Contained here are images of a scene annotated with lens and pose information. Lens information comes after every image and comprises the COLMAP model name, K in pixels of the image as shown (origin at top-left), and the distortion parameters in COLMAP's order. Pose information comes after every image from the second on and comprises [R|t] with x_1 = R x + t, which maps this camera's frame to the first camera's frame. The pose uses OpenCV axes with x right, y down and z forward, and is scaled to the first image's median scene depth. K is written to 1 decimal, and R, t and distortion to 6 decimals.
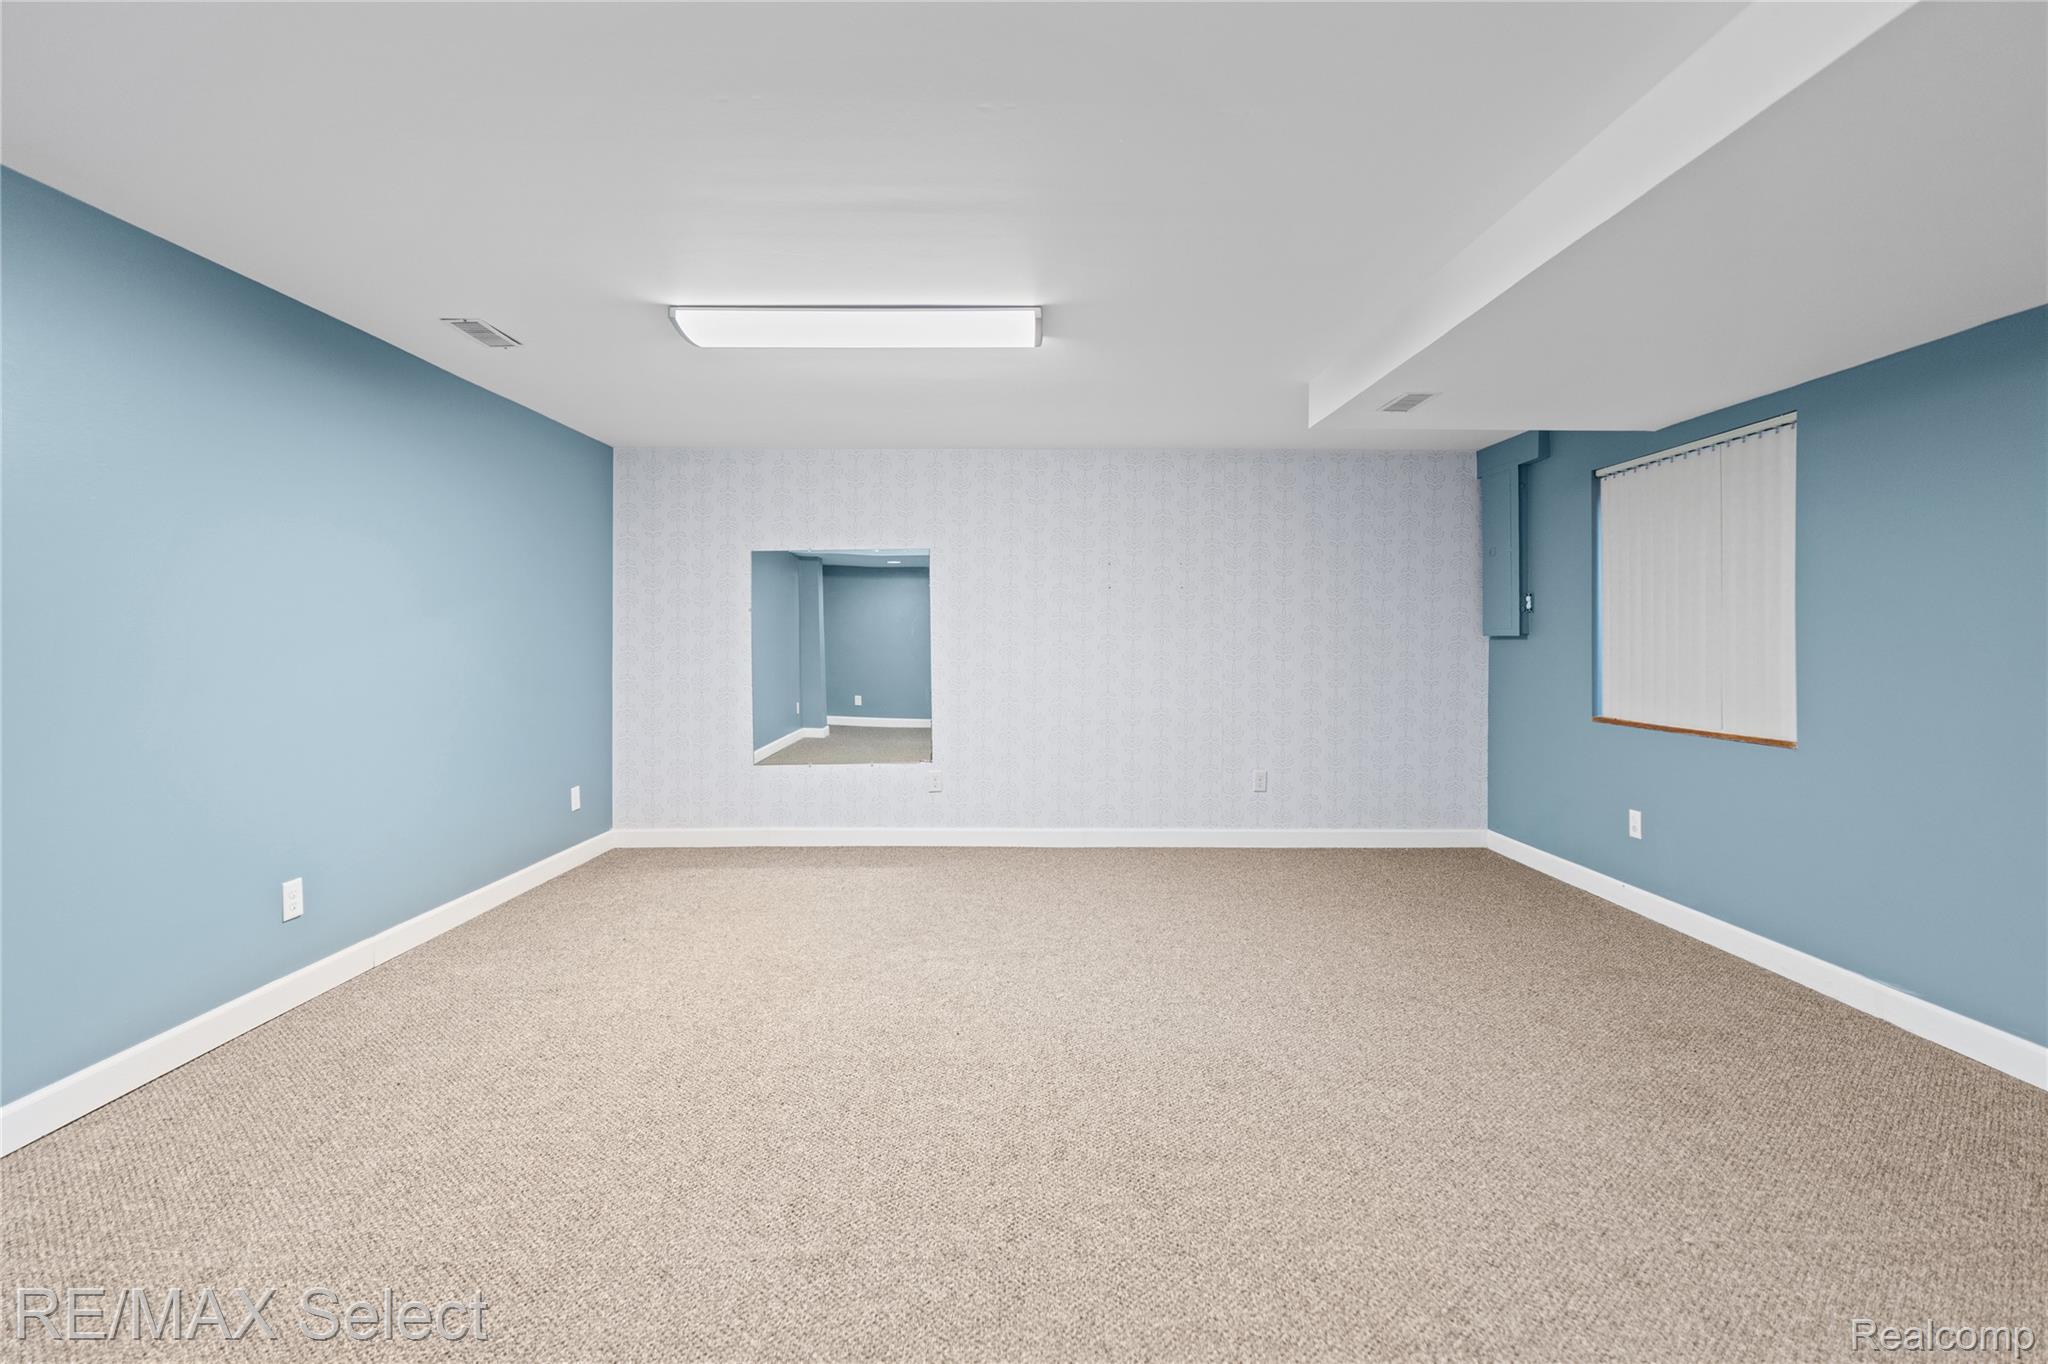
lens RADIAL K [[930.5, 0, 1025.1], [0, 930.5, 657.5], [0, 0, 1]] dist [-0.002942, 0.000498]
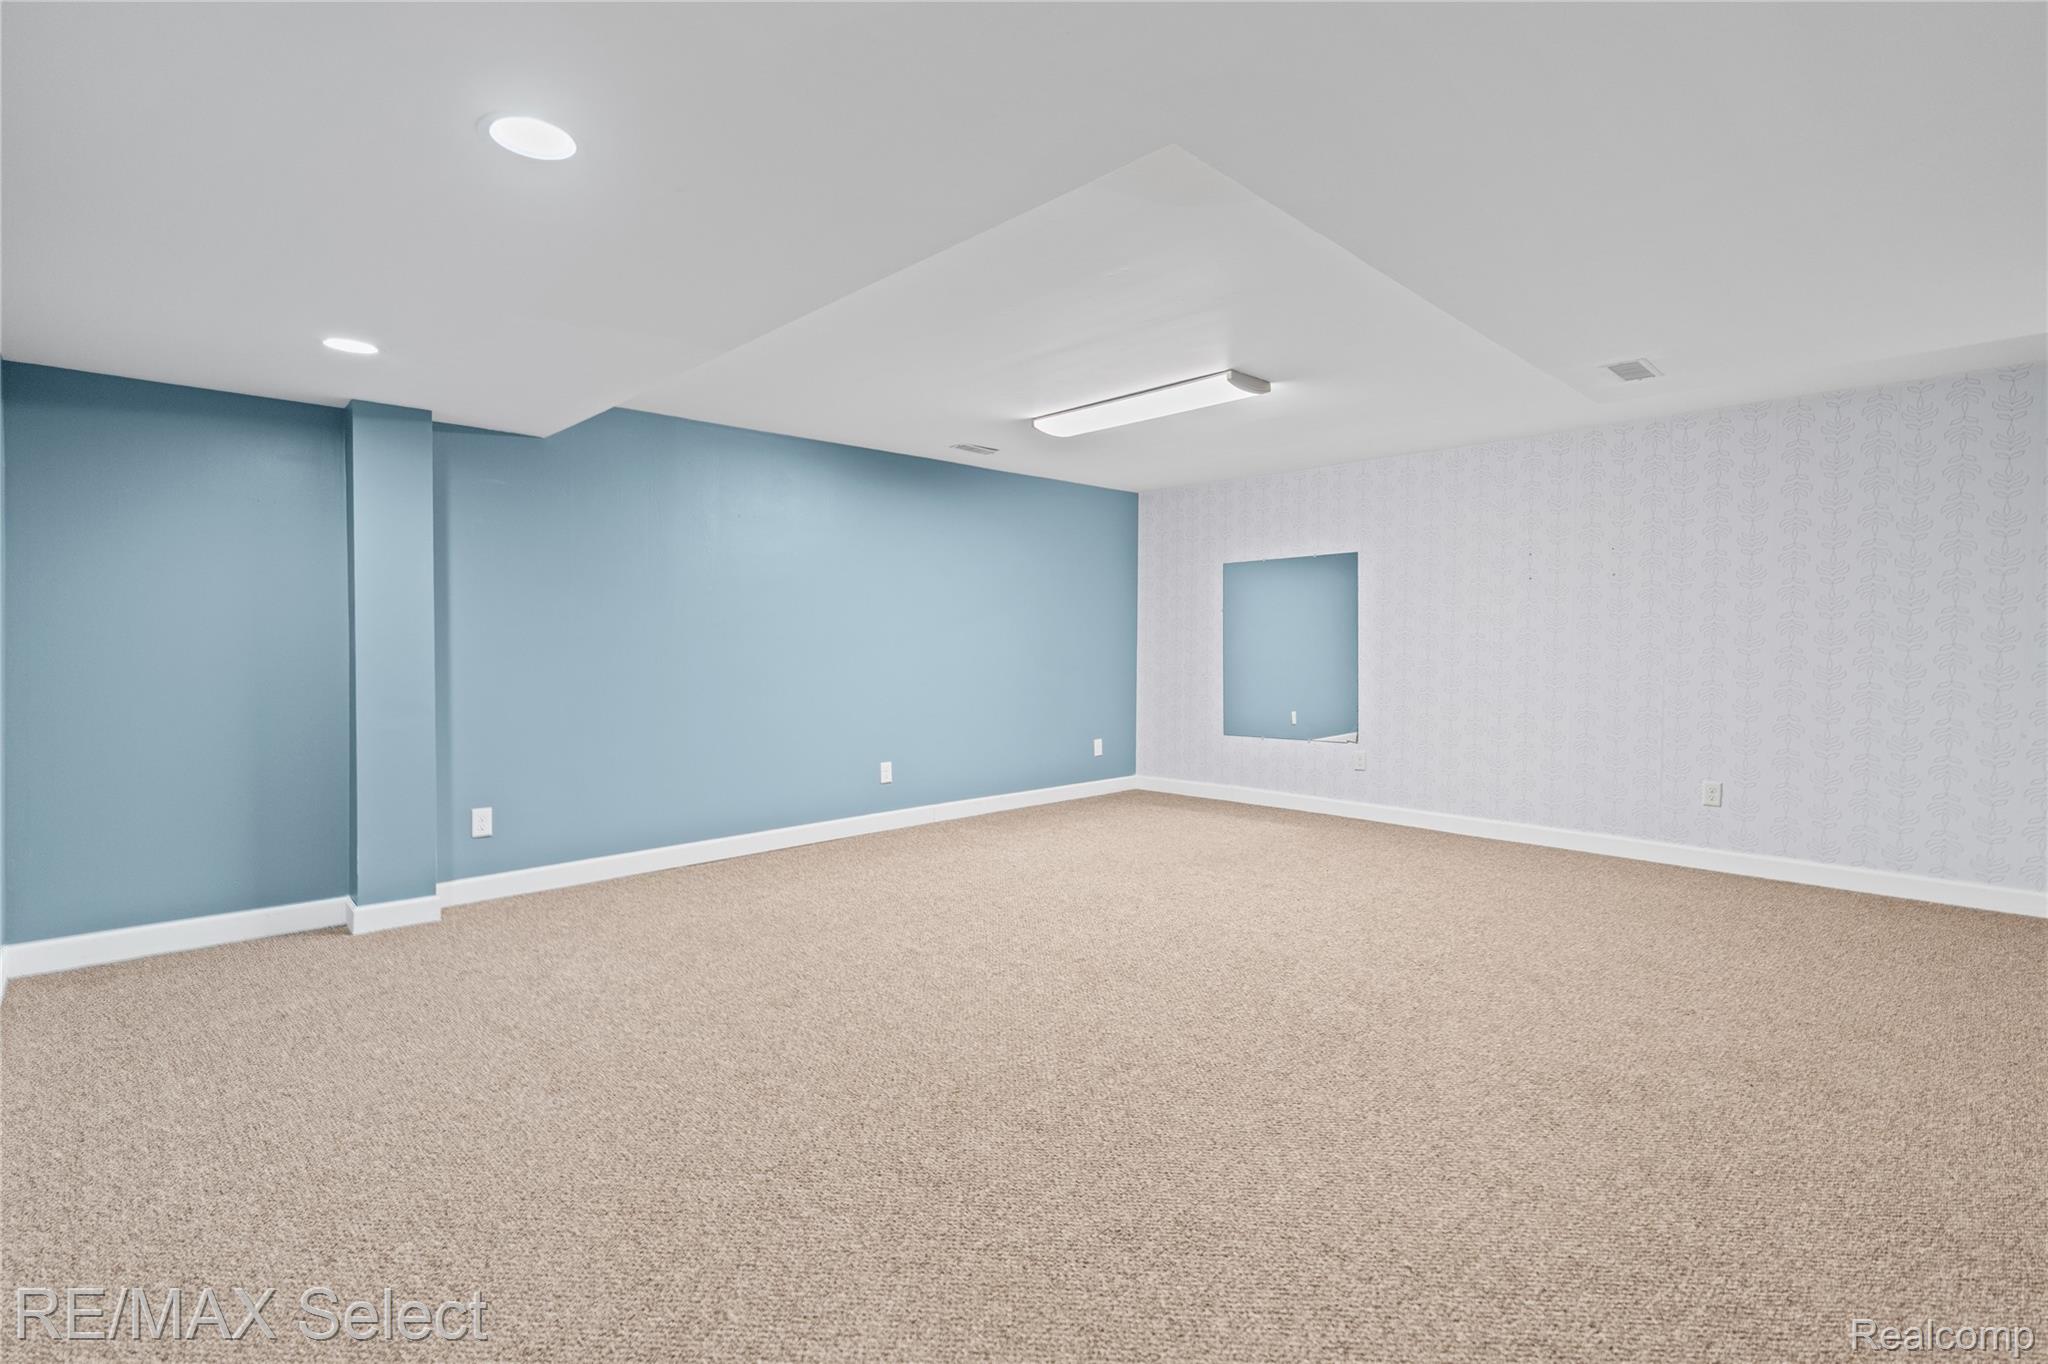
lens RADIAL K [[939.3, 0, 1051.9], [0, 939.3, 685.3], [0, 0, 1]] dist [-0.001944, 0.000426]
pose [[0.698566, 0.030023, -0.714915, 0.507209], [-0.010396, 0.999440, 0.031813, 0.012273], [0.715470, -0.014791, 0.698487, -0.055003]]
